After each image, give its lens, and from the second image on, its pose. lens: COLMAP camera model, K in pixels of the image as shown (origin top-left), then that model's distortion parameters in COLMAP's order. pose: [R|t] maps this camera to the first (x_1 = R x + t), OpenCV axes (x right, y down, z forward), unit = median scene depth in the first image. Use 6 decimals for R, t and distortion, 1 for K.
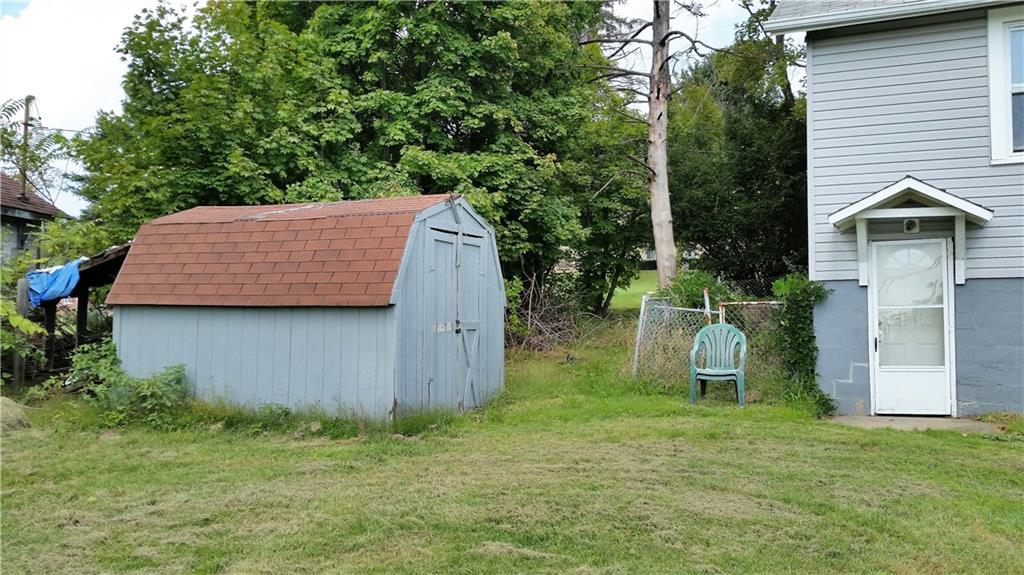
lens RADIAL K [[828.8, 0, 512.7], [0, 828.8, 291.2], [0, 0, 1]] dist [0.146747, -0.348481]
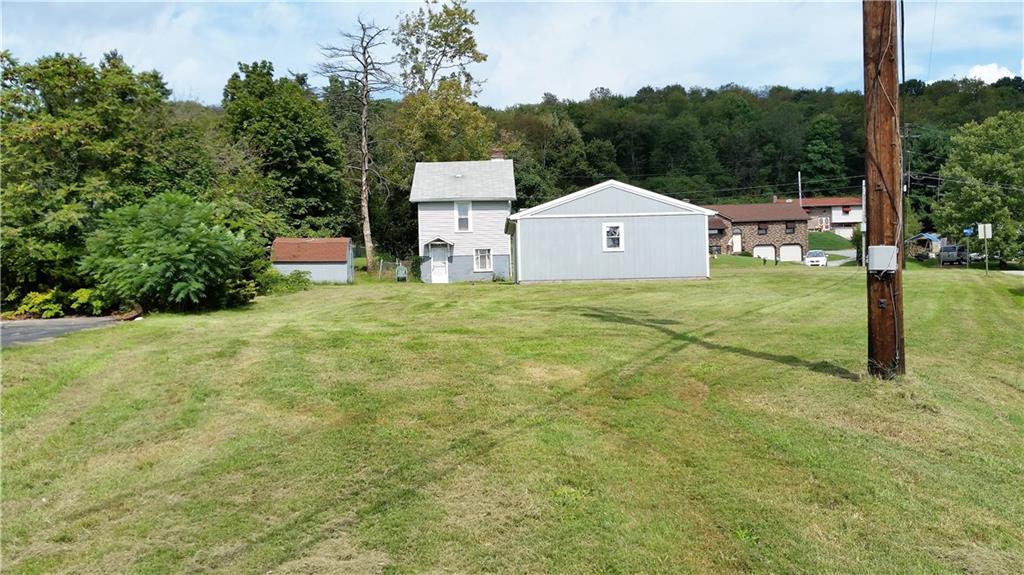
lens RADIAL K [[828.8, 0, 512.7], [0, 828.8, 291.2], [0, 0, 1]] dist [0.146747, -0.348481]
pose [[0.888970, -0.016380, 0.457672, -1.220614], [-0.001098, 0.999281, 0.037896, 0.003764], [-0.457964, -0.034191, 0.888313, -3.139557]]
